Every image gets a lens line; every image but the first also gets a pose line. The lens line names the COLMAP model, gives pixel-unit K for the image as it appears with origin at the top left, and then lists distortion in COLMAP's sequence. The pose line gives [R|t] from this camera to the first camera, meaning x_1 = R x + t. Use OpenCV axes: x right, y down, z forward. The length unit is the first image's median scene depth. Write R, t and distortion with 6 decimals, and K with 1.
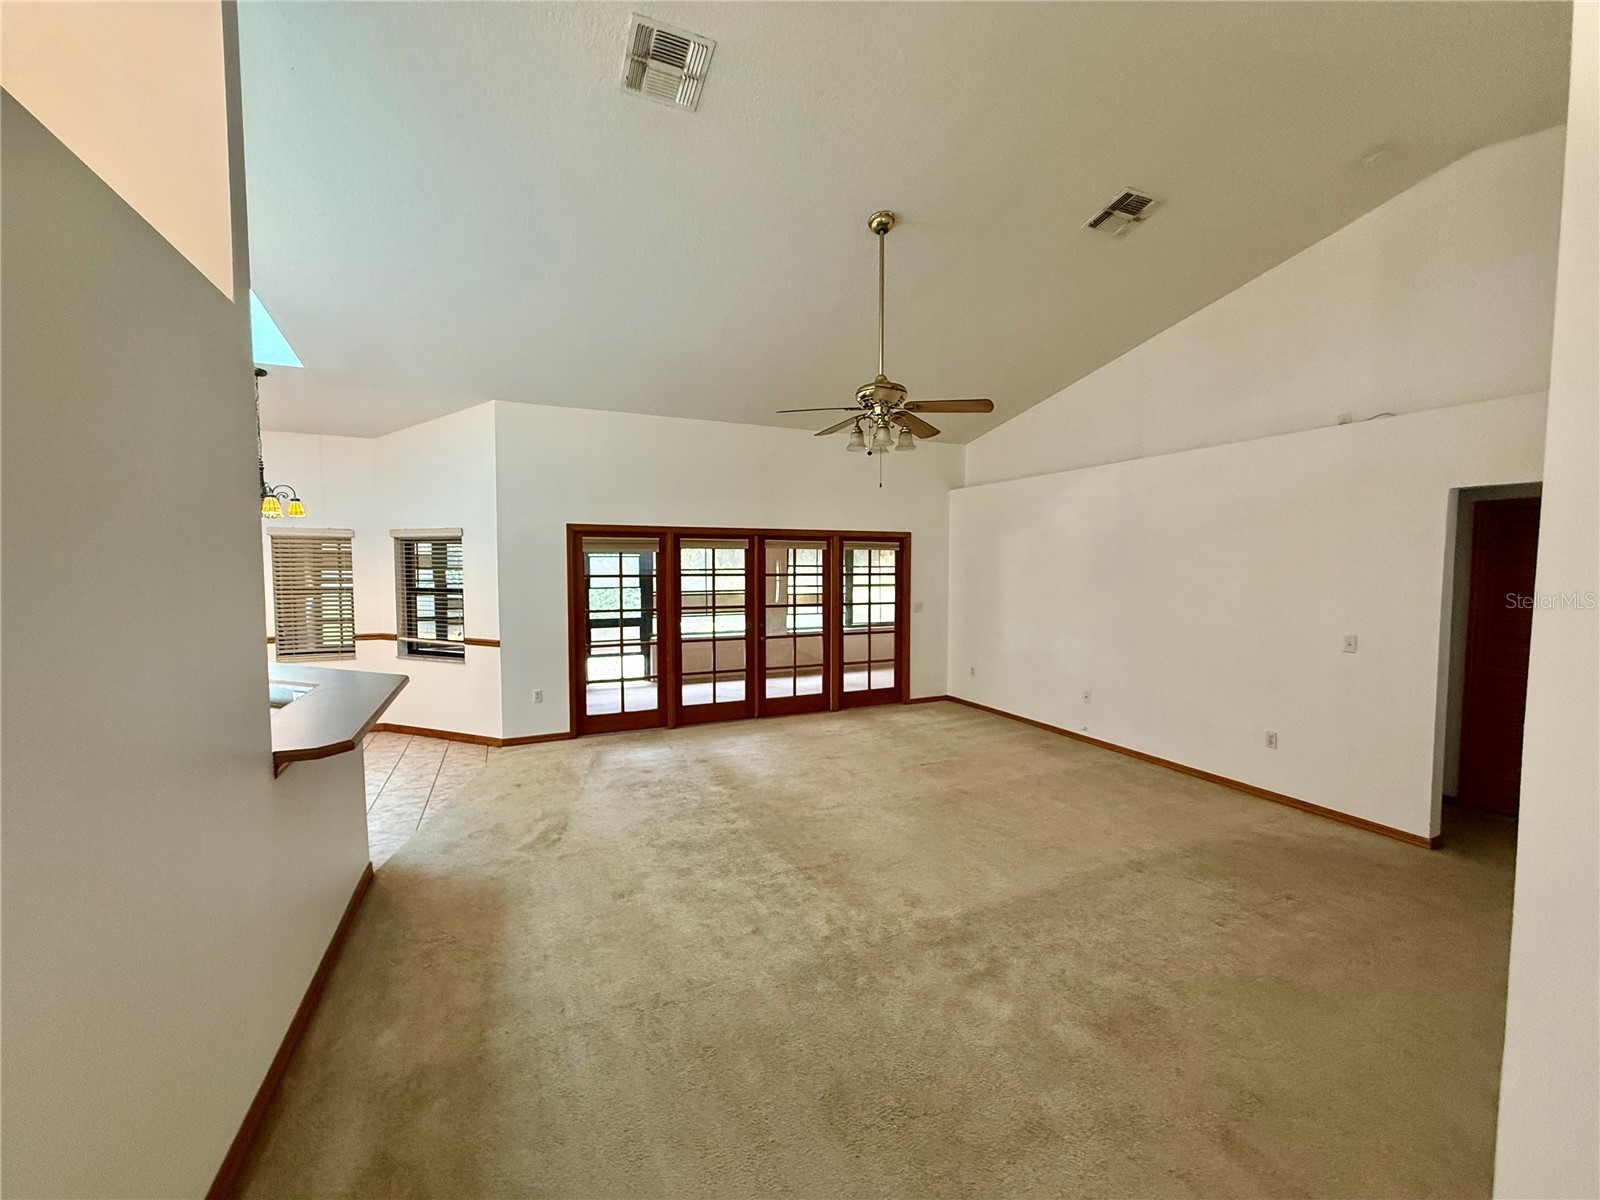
lens RADIAL K [[637.2, 0, 798.2], [0, 637.2, 598.0], [0, 0, 1]] dist [0.001523, 0.000120]
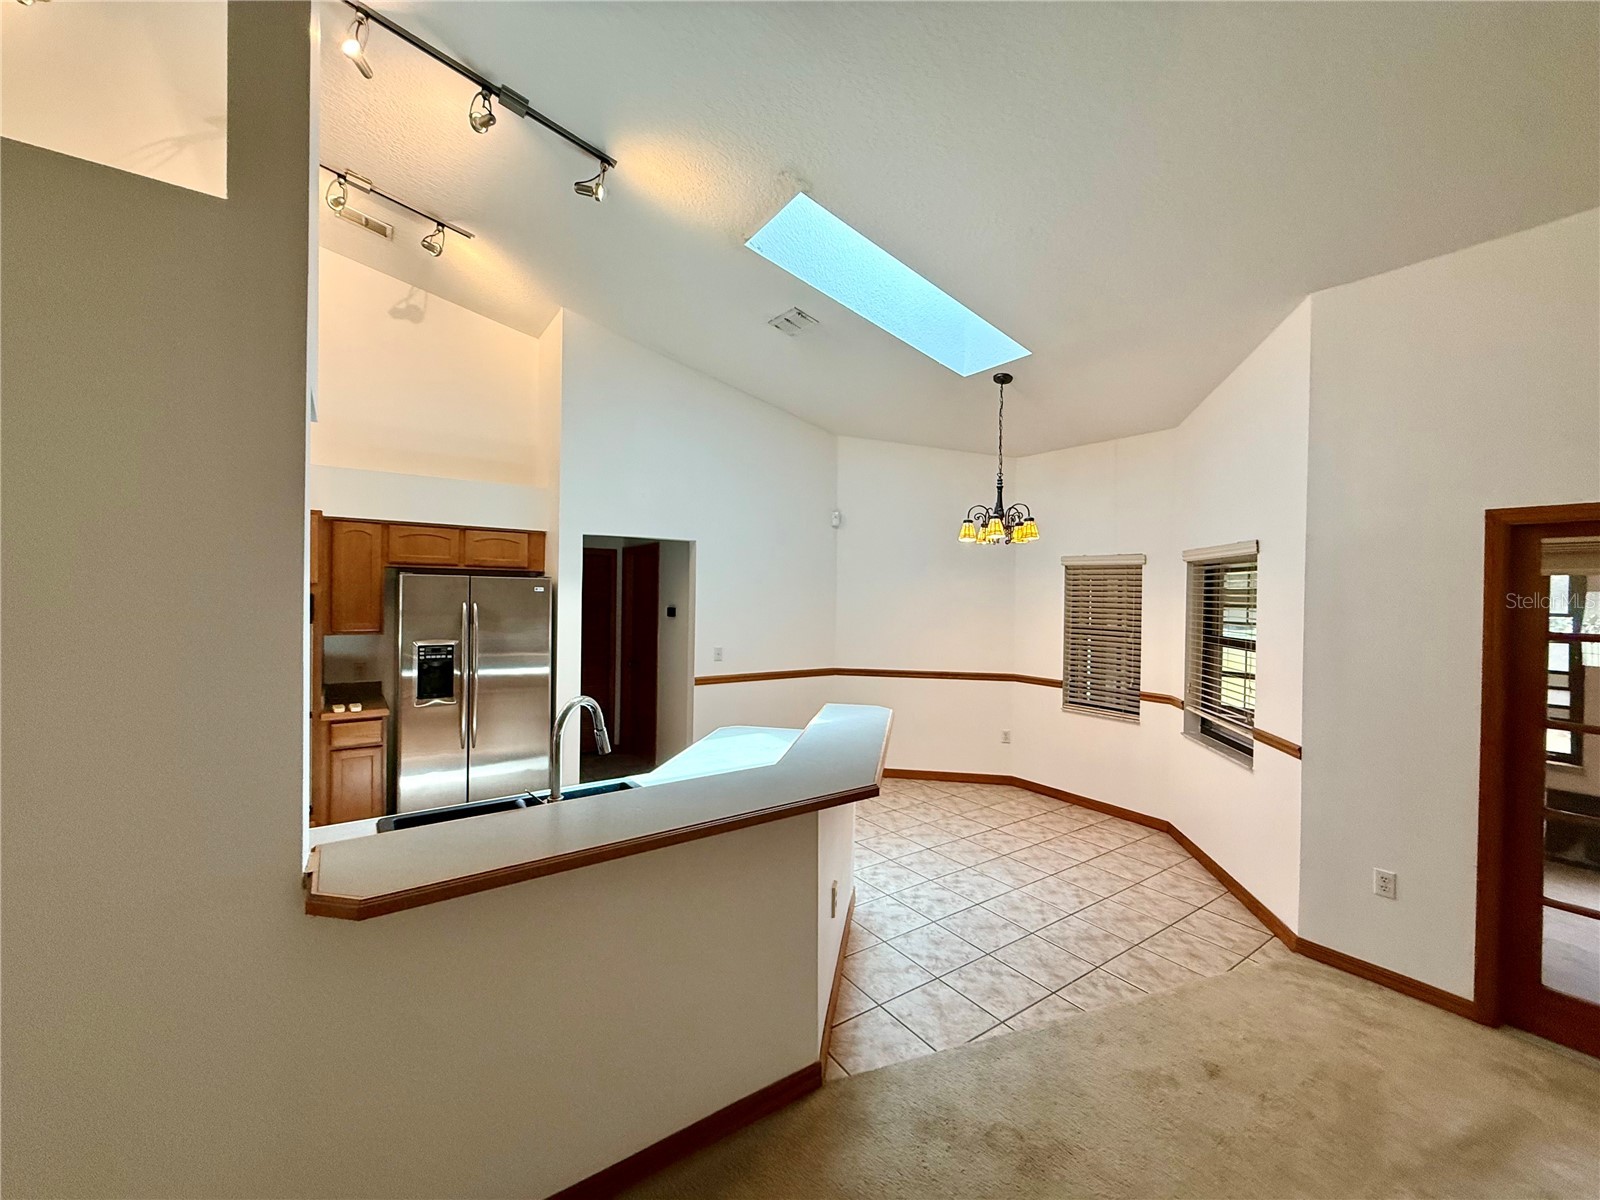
lens RADIAL K [[637.2, 0, 798.2], [0, 637.2, 598.0], [0, 0, 1]] dist [0.001523, 0.000120]
pose [[0.193431, 0.008174, -0.981080, -0.033544], [-0.067677, 0.997695, -0.005031, -0.024419], [0.978777, 0.067370, 0.193538, 0.481097]]
